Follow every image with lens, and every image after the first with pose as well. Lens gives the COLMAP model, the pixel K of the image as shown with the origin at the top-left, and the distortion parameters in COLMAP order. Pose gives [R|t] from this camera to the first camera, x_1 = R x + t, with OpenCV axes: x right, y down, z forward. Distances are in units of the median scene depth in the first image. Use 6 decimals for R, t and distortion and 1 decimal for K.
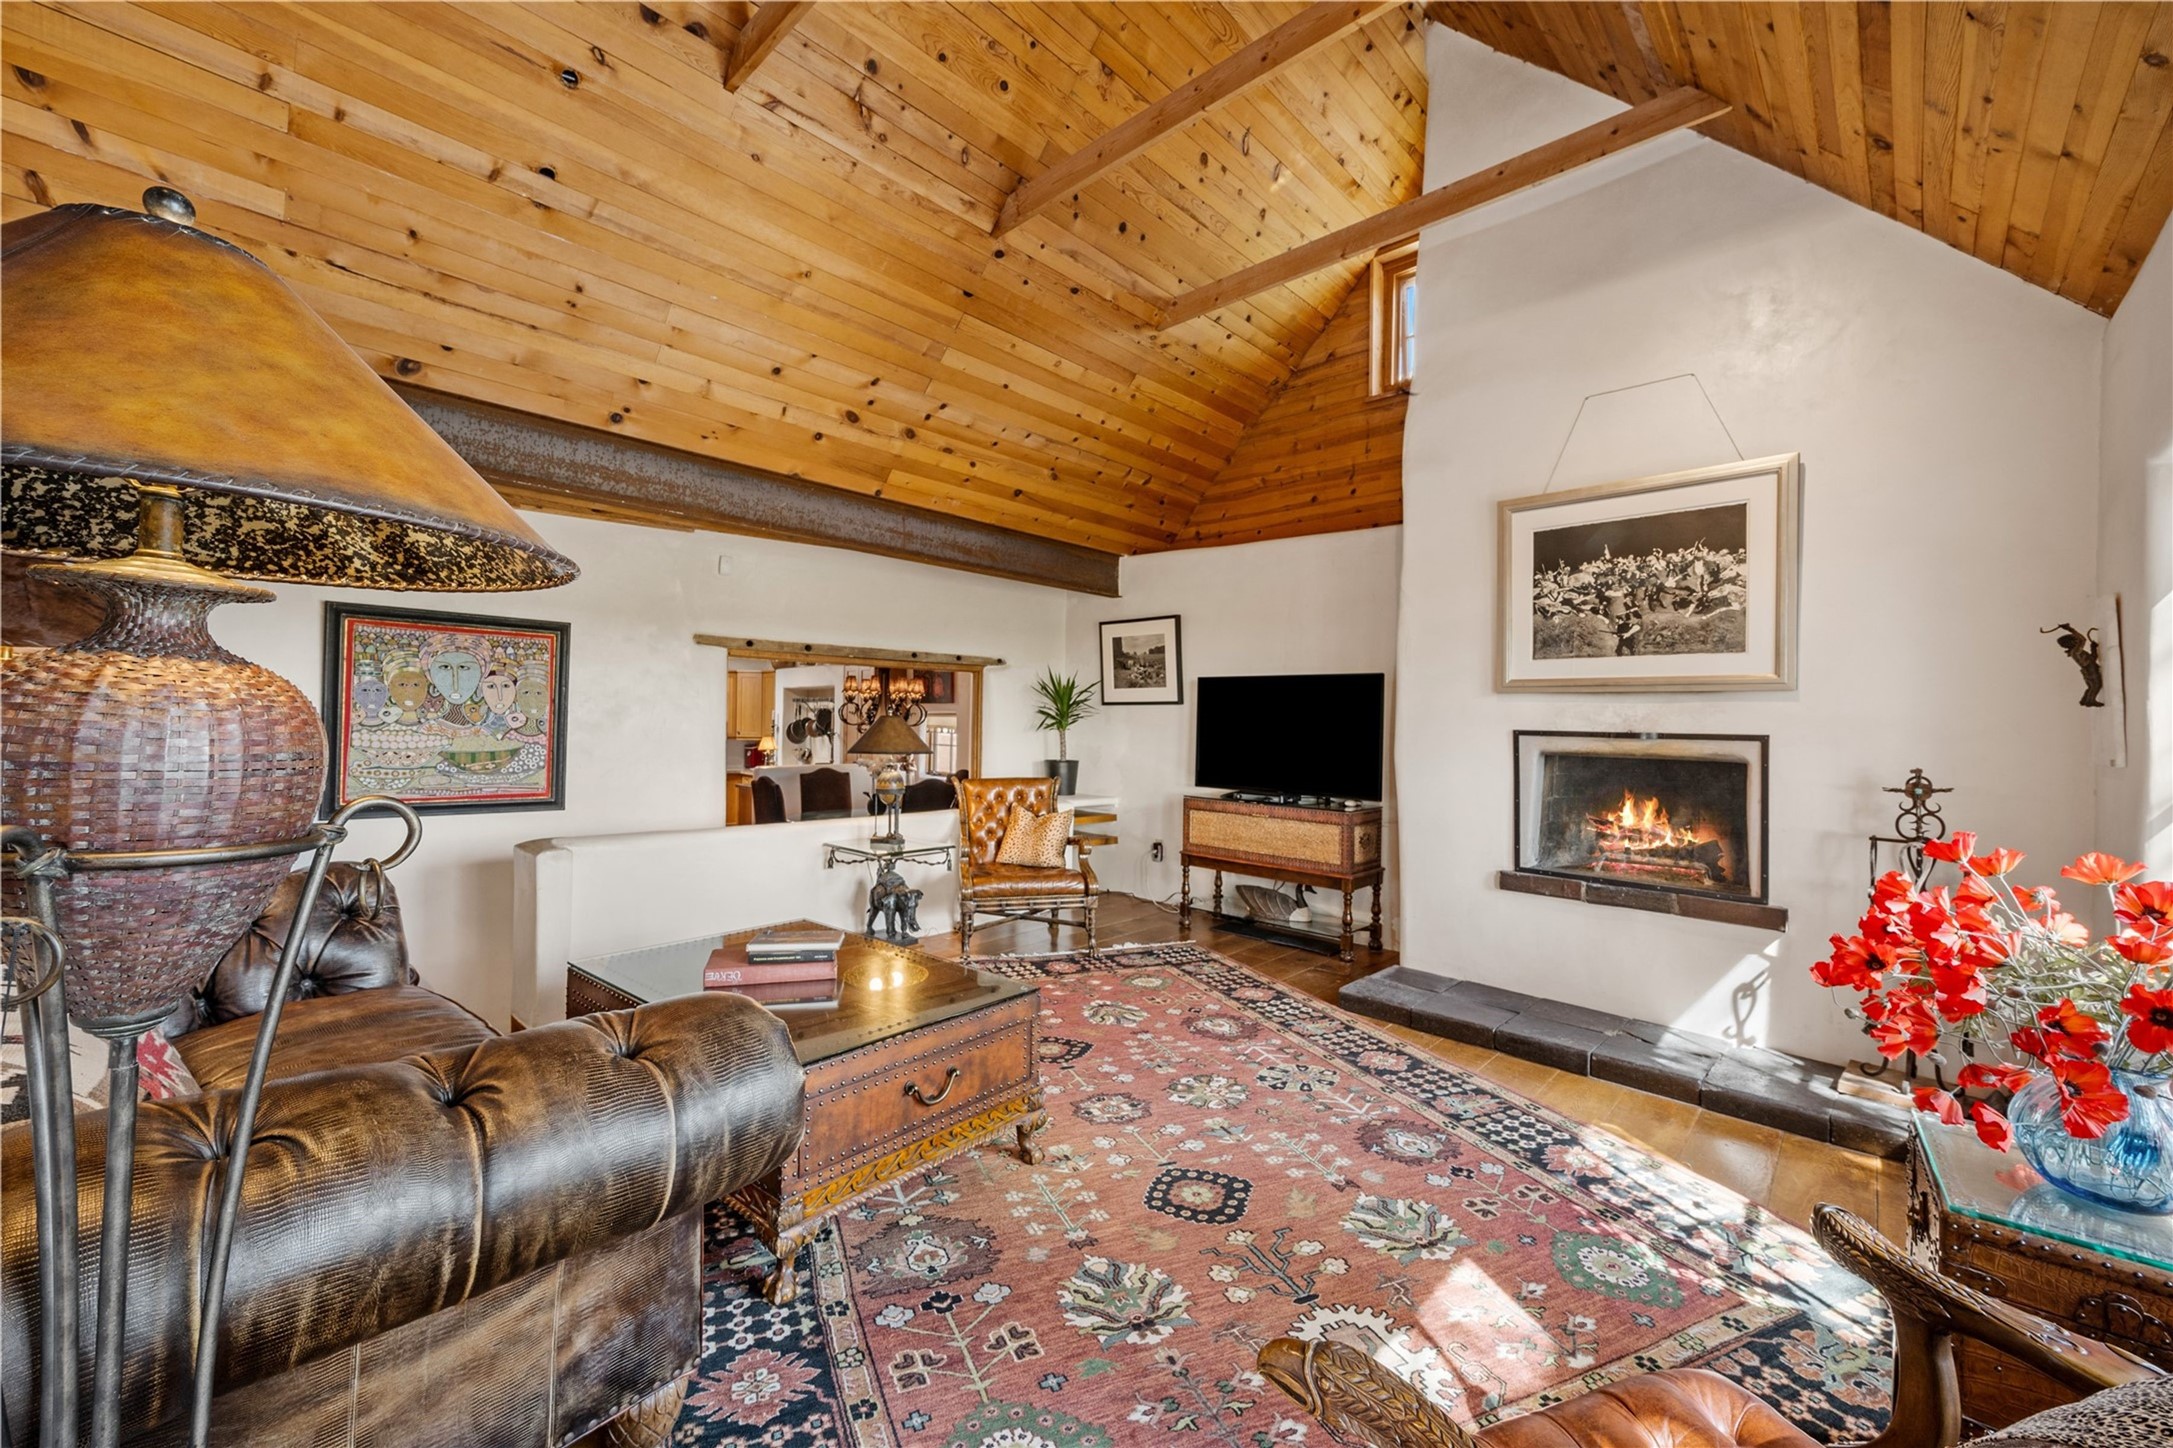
lens RADIAL K [[869.9, 0, 1086.5], [0, 869.9, 724.0], [0, 0, 1]] dist [-0.001565, -0.000136]
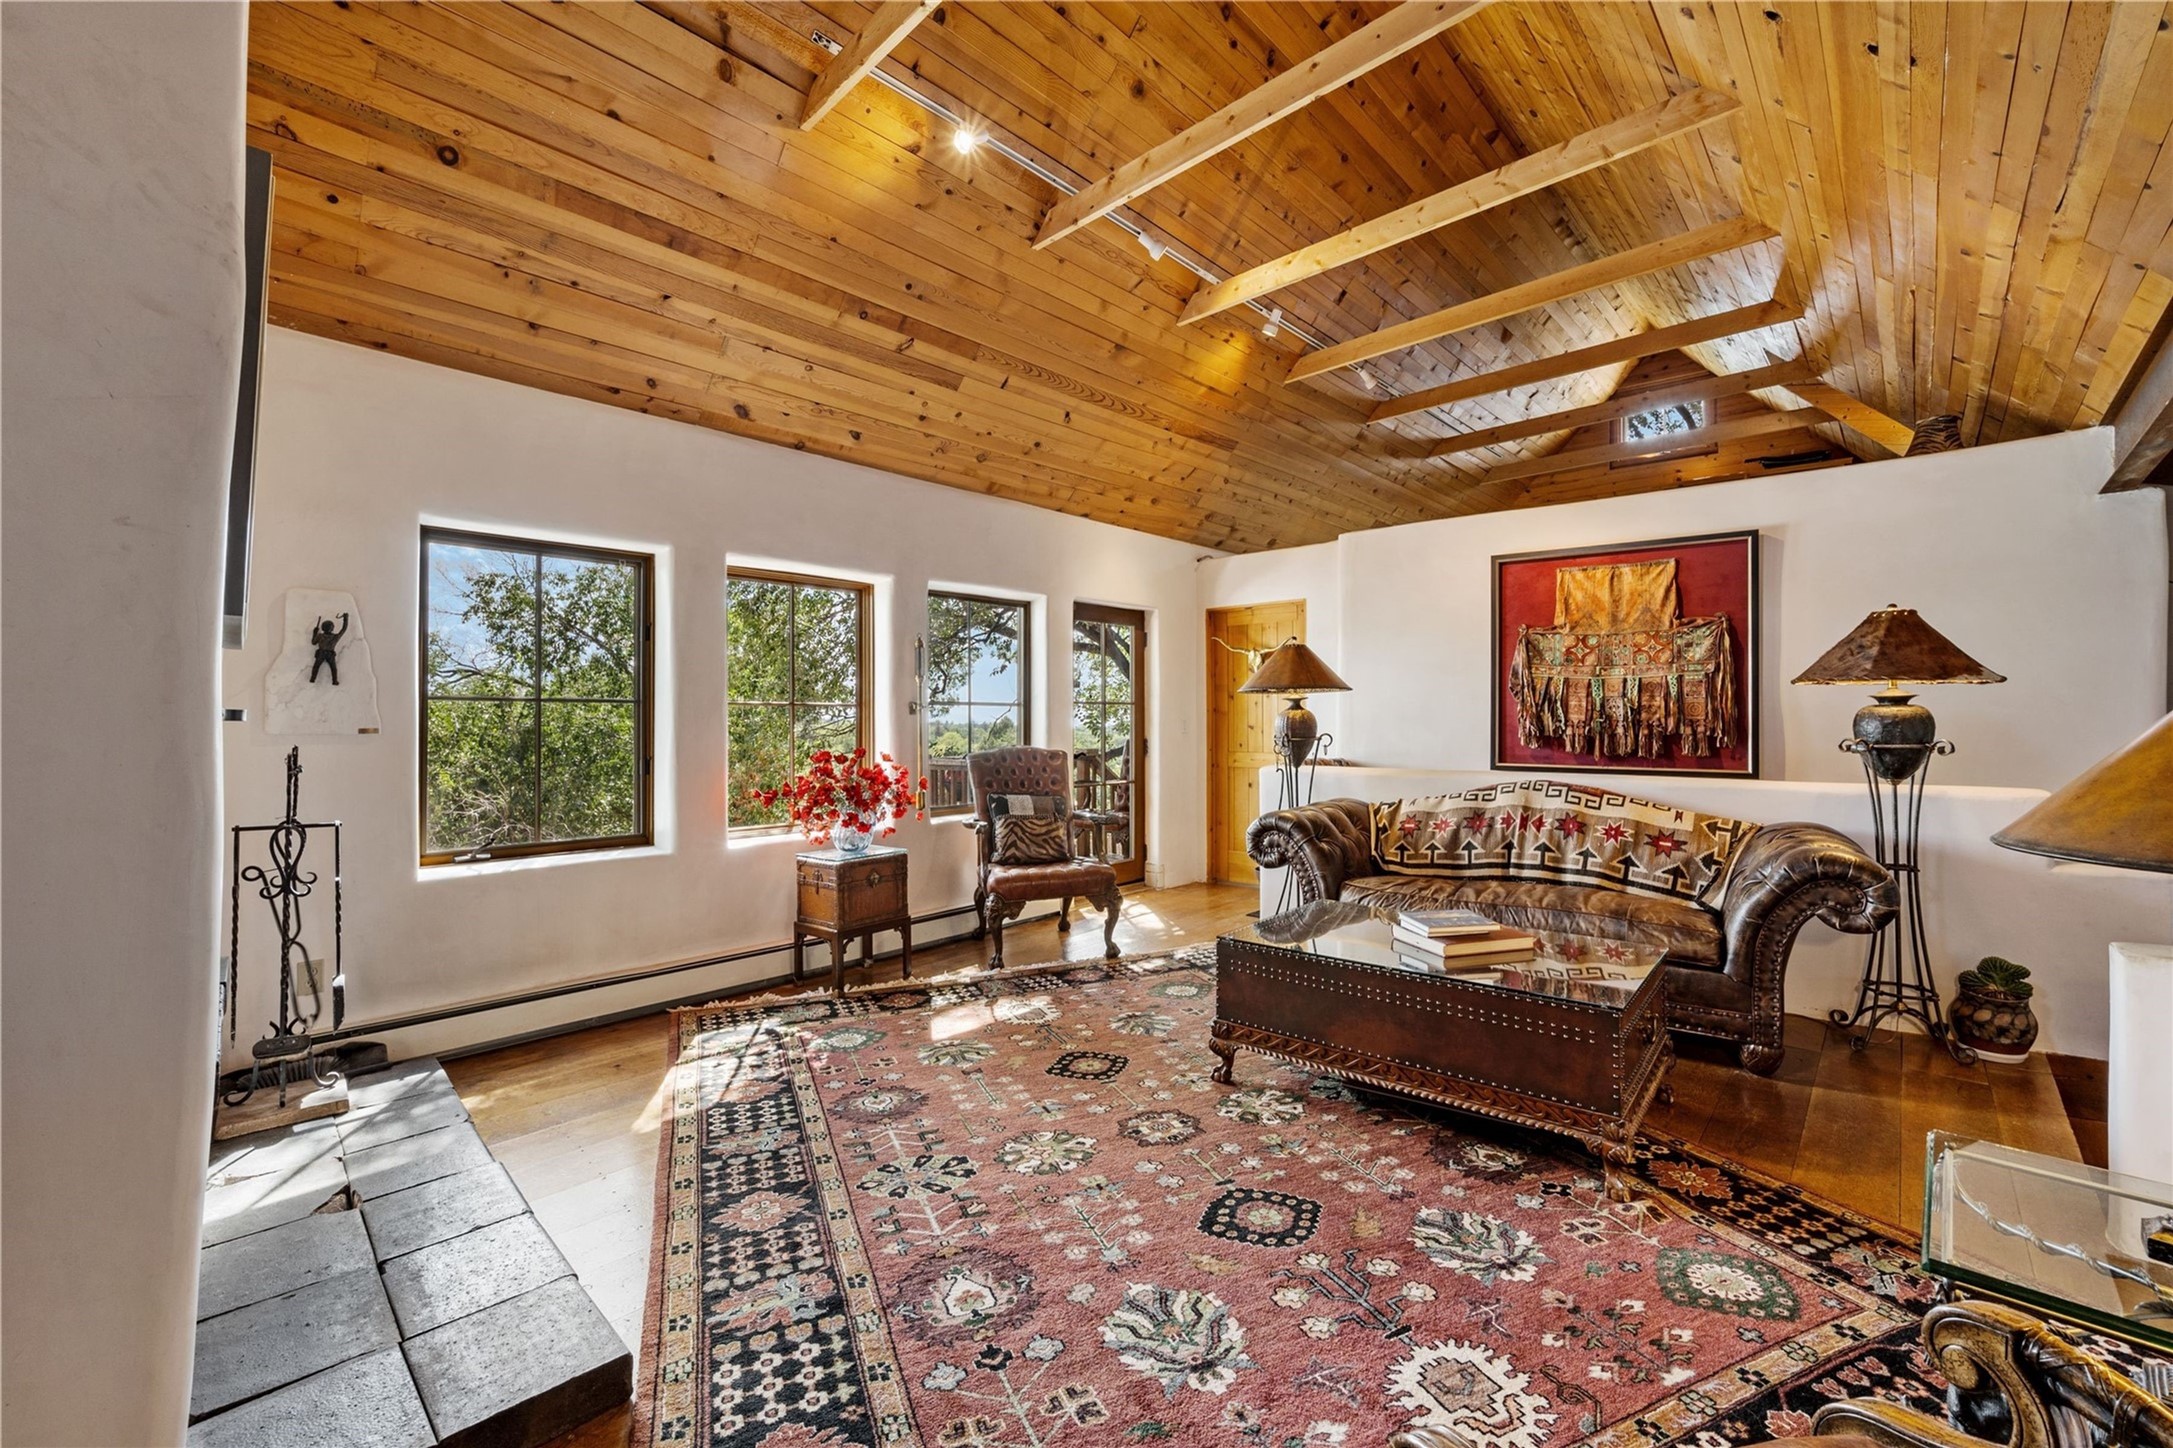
lens RADIAL K [[869.9, 0, 1086.5], [0, 869.9, 724.0], [0, 0, 1]] dist [-0.001565, -0.000136]
pose [[-0.999771, -0.019303, 0.009267, 0.082847], [-0.019265, 0.999806, 0.004179, 0.004751], [-0.009346, 0.004000, -0.999948, 1.491954]]
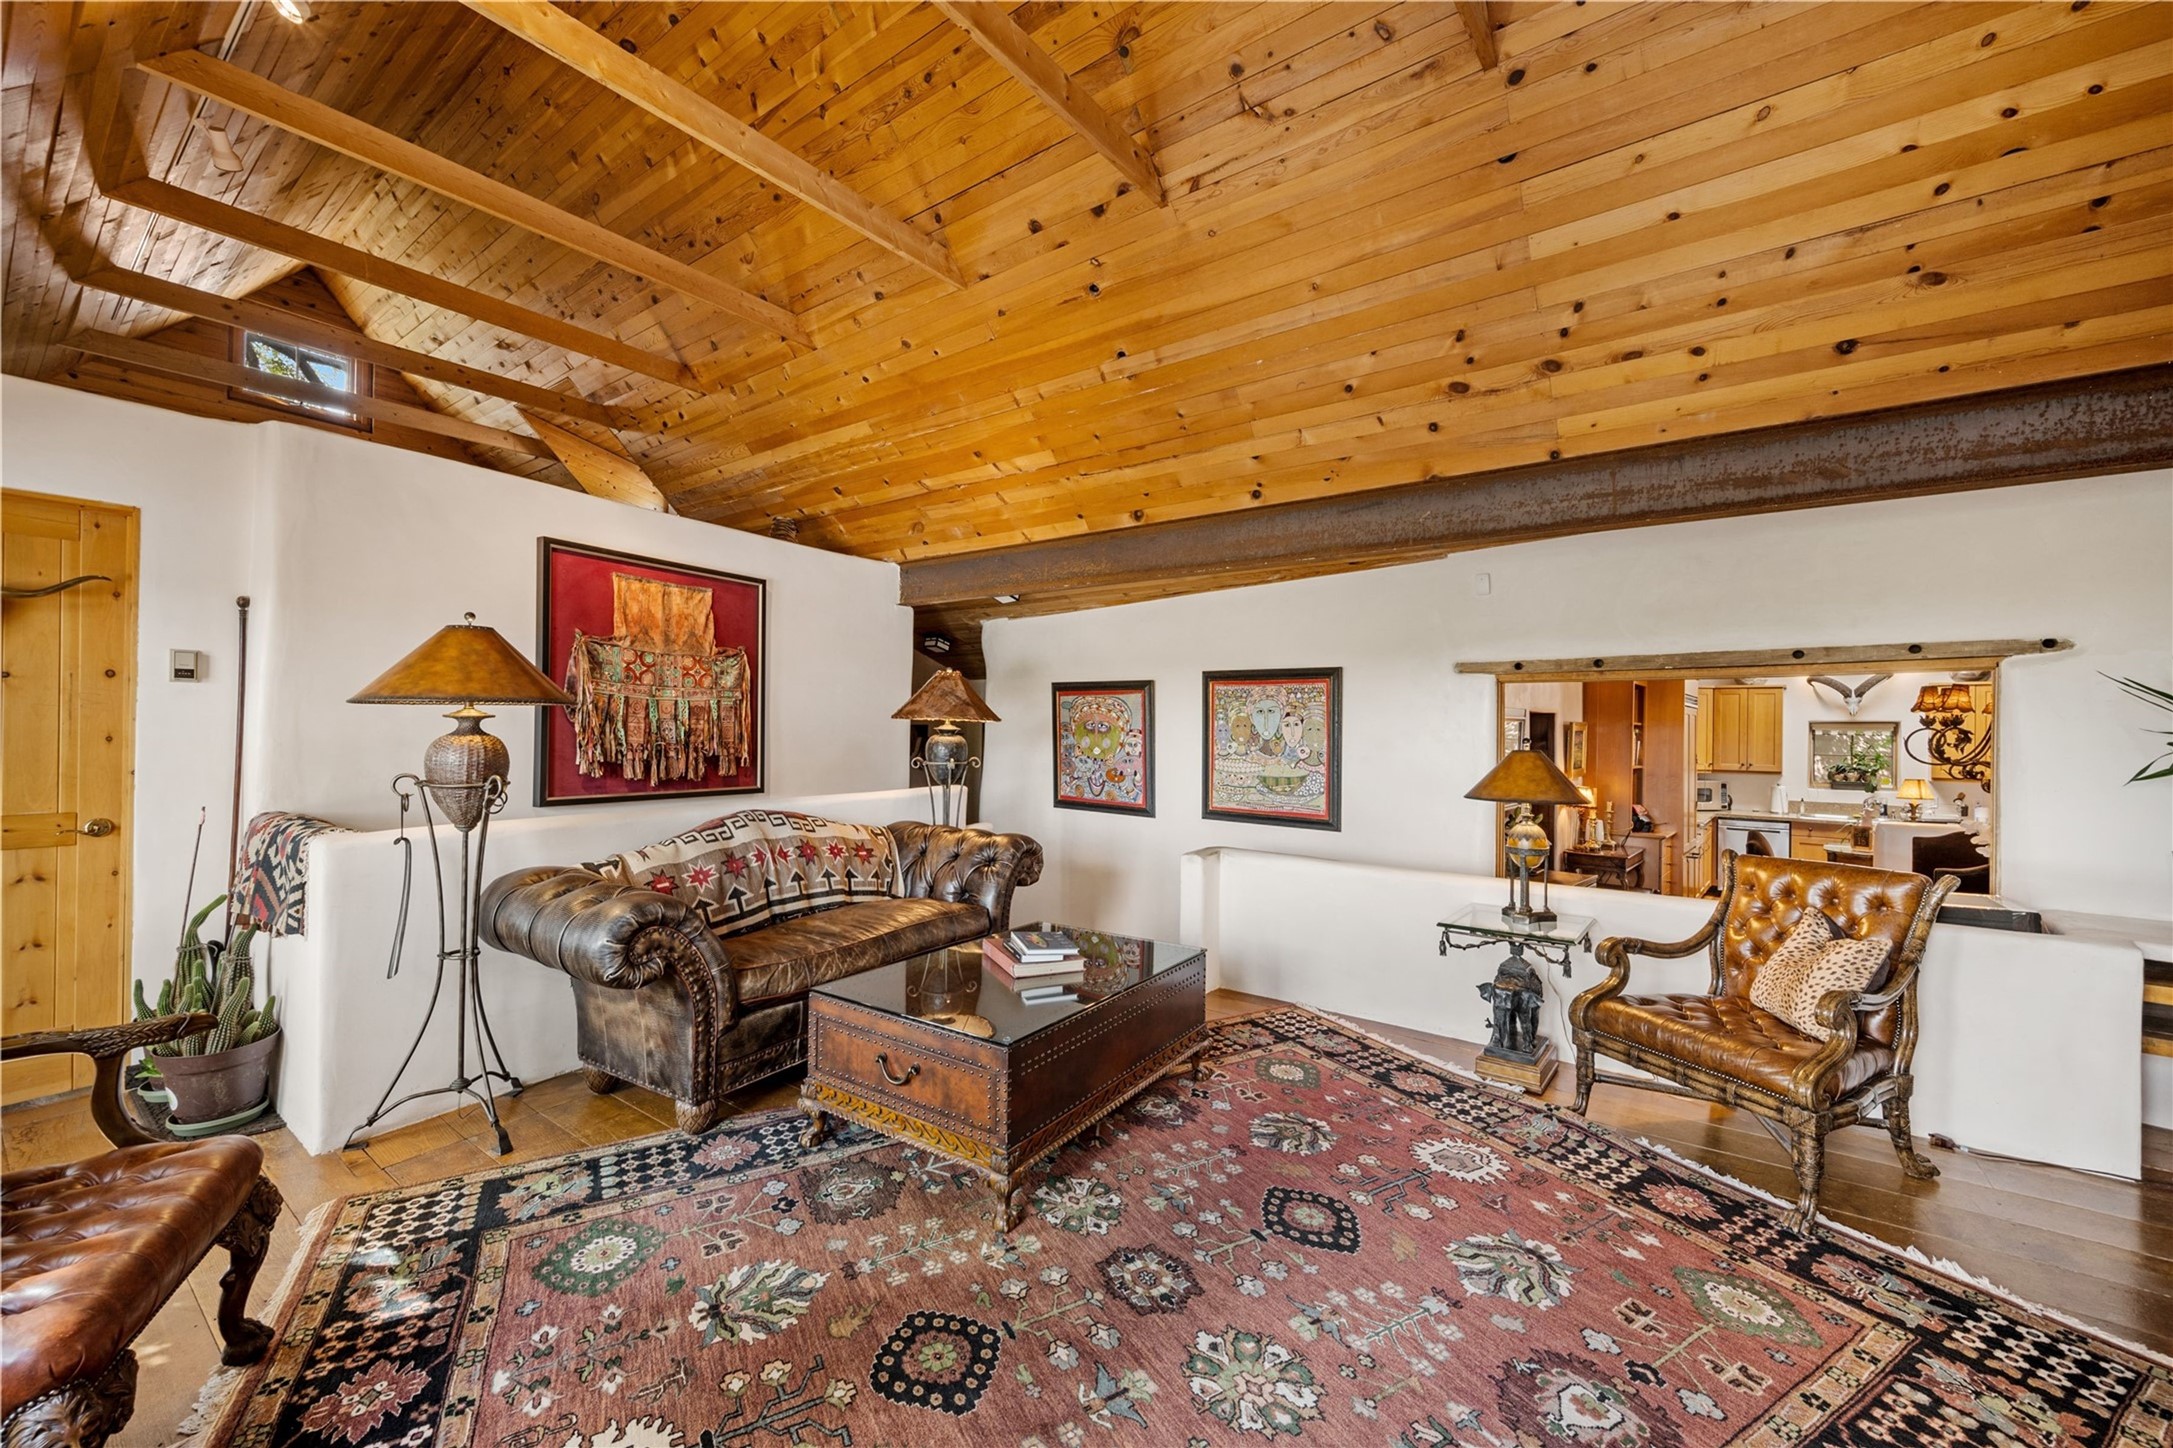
lens RADIAL K [[860.5, 0, 1070.8], [0, 860.5, 728.7], [0, 0, 1]] dist [-0.000783, 0.000103]
pose [[0.088654, -0.019269, -0.995876, 0.593644], [-0.009513, 0.999751, -0.020191, -0.011805], [0.996017, 0.011264, 0.088449, 0.665386]]
